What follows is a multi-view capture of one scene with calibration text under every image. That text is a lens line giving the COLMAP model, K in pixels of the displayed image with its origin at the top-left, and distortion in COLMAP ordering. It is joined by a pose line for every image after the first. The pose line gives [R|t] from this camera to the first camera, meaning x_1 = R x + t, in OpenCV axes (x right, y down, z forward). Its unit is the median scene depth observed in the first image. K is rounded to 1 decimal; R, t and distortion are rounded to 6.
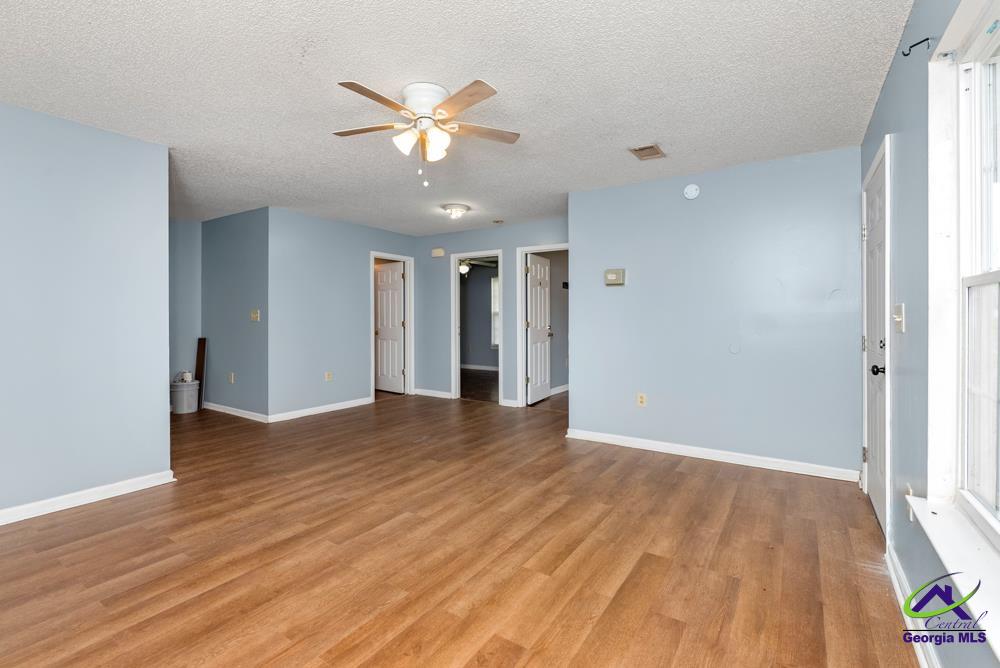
lens RADIAL K [[459.2, 0, 503.4], [0, 459.2, 329.2], [0, 0, 1]] dist [-0.005572, 0.000023]
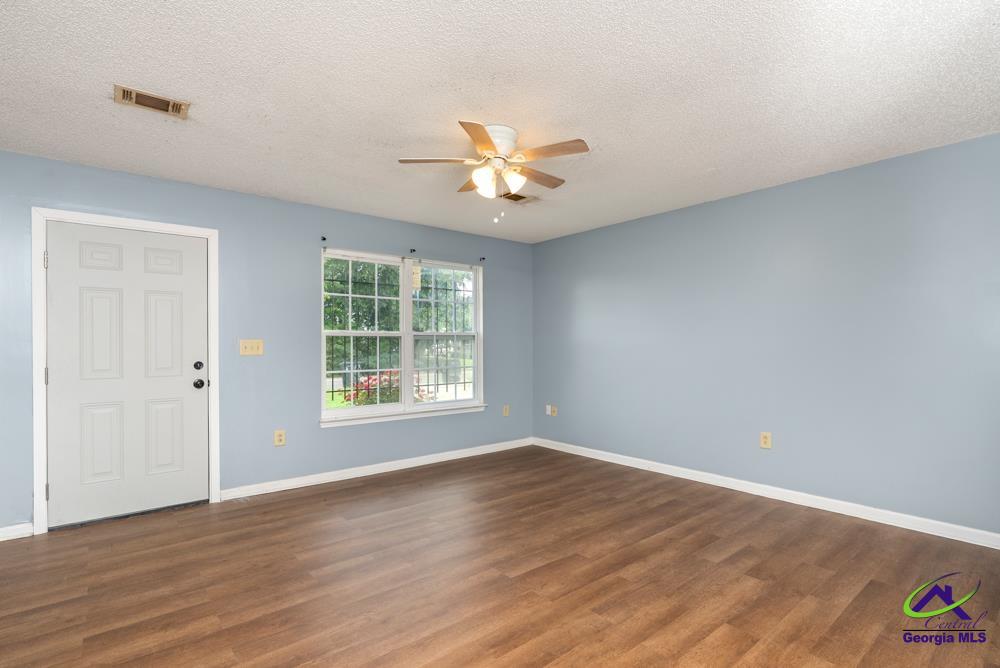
lens RADIAL K [[478.4, 0, 502.4], [0, 478.4, 336.1], [0, 0, 1]] dist [0.002306, -0.000290]
pose [[-0.955061, 0.008653, 0.296282, -0.494867], [0.011201, 0.999913, 0.006905, -0.055916], [-0.296196, 0.009913, -0.955076, 1.983403]]
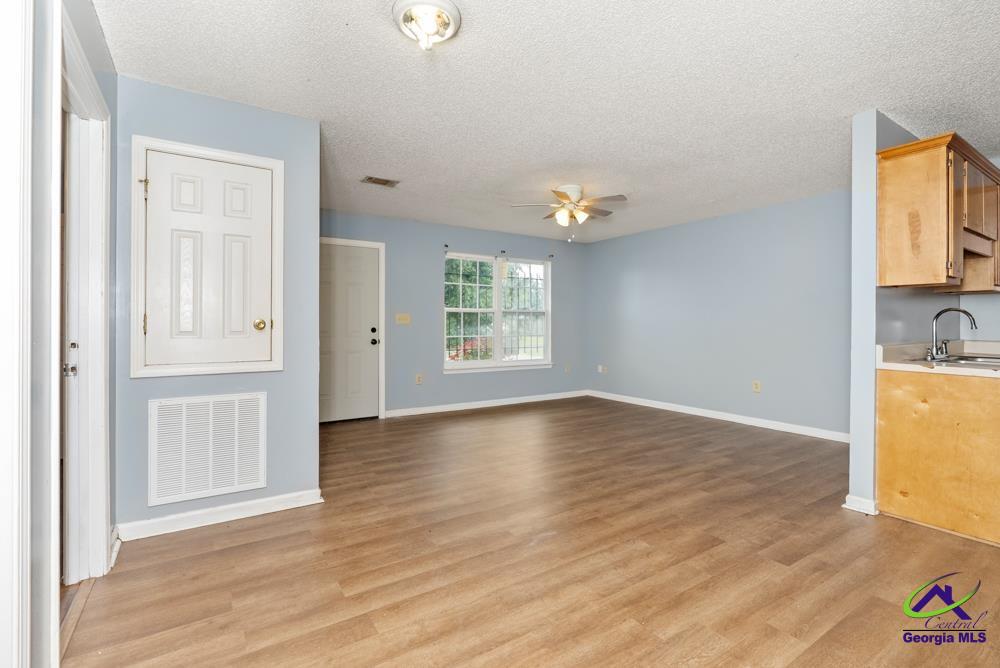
lens RADIAL K [[459.2, 0, 501.5], [0, 459.2, 314.1], [0, 0, 1]] dist [-0.005572, 0.000023]
pose [[-0.916700, 0.005598, 0.399536, -0.607328], [0.007742, 0.999963, 0.003752, -0.046737], [-0.399500, 0.006532, -0.916710, 2.596993]]
